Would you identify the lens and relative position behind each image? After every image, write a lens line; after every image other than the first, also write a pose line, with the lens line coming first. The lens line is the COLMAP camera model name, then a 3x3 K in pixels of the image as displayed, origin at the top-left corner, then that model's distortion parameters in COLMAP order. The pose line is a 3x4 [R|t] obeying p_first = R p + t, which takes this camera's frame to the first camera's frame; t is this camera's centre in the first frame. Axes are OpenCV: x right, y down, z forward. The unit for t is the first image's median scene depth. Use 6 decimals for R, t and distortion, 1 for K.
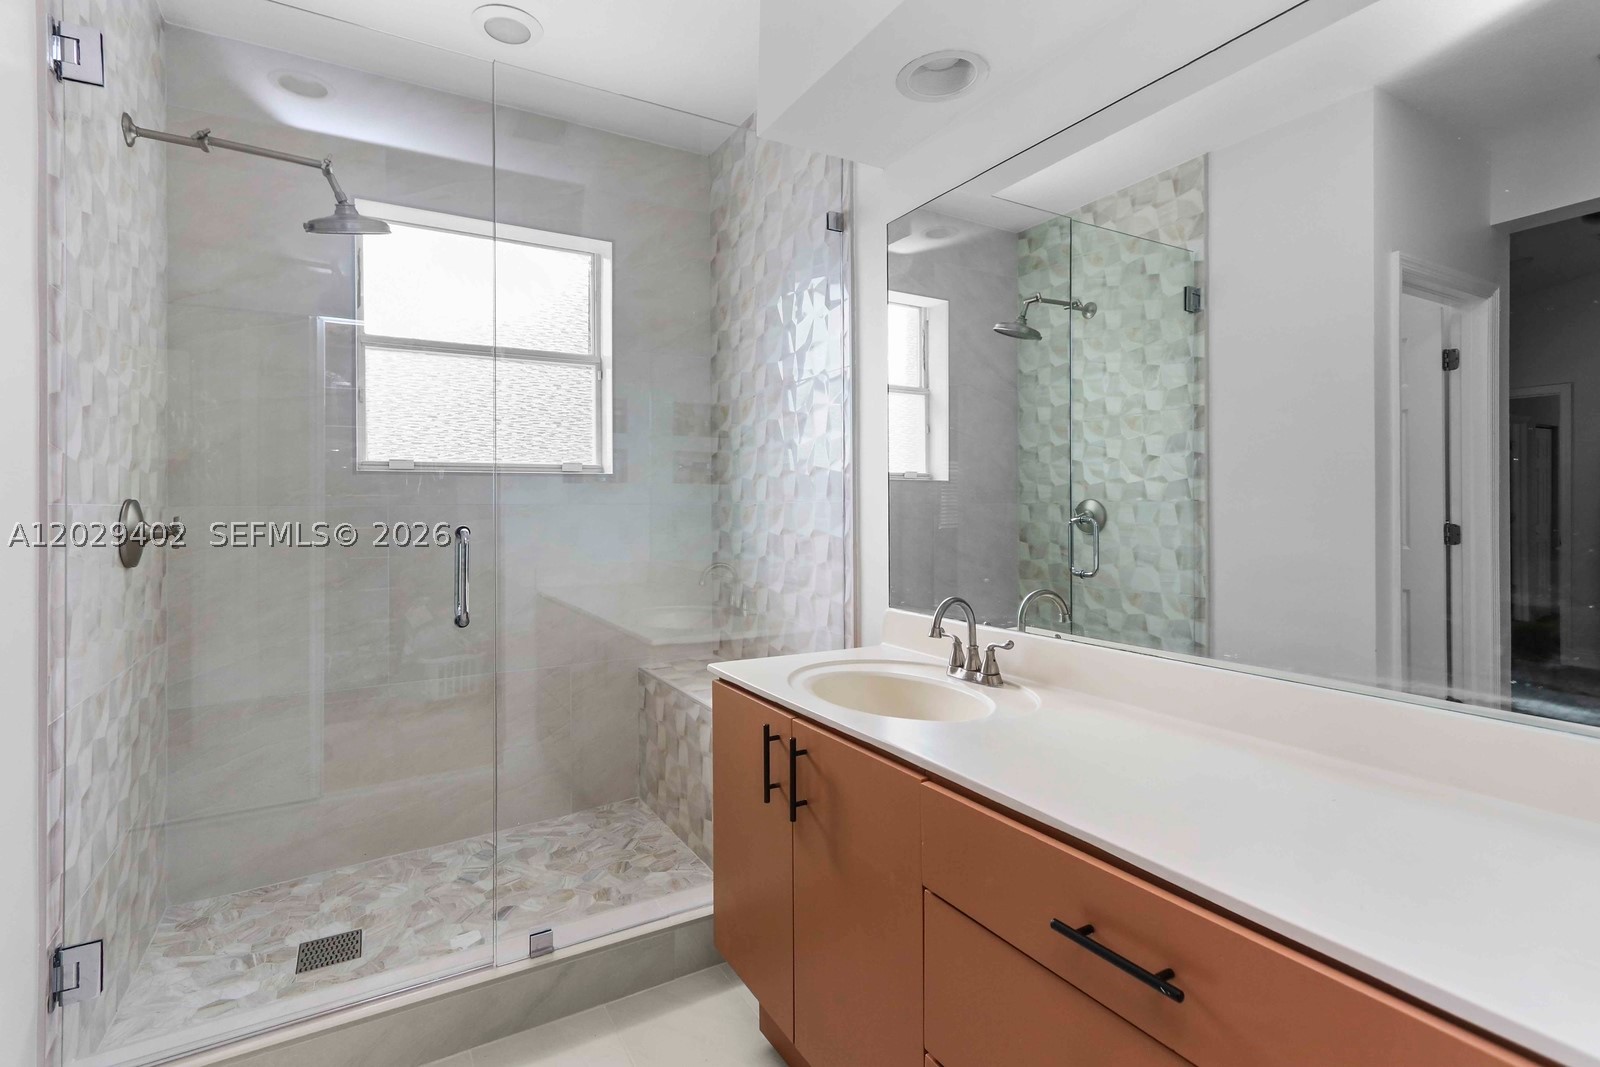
lens RADIAL K [[758.9, 0, 773.5], [0, 758.9, 511.5], [0, 0, 1]] dist [0.005906, 0.000994]
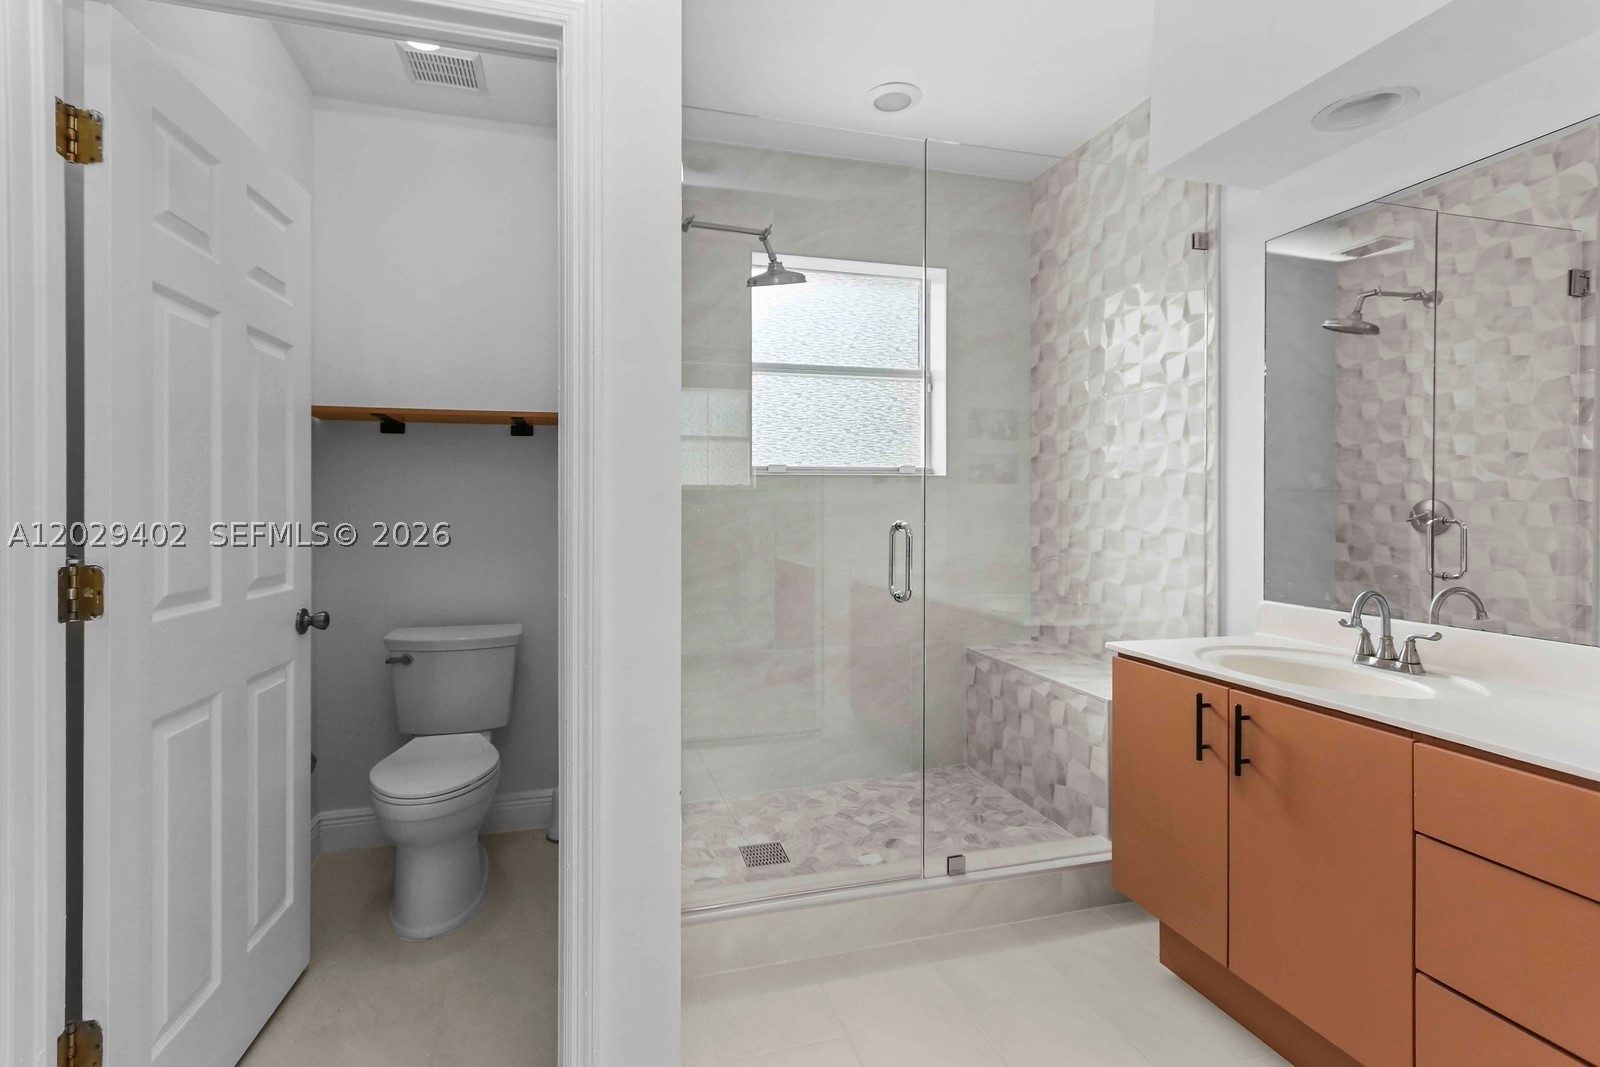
lens RADIAL K [[747.4, 0, 778.5], [0, 747.4, 515.0], [0, 0, 1]] dist [0.003358, 0.001218]
pose [[0.969654, 0.008045, -0.244350, -0.196512], [-0.005859, 0.999936, 0.009672, -0.000195], [0.244412, -0.007946, 0.969639, -0.147749]]
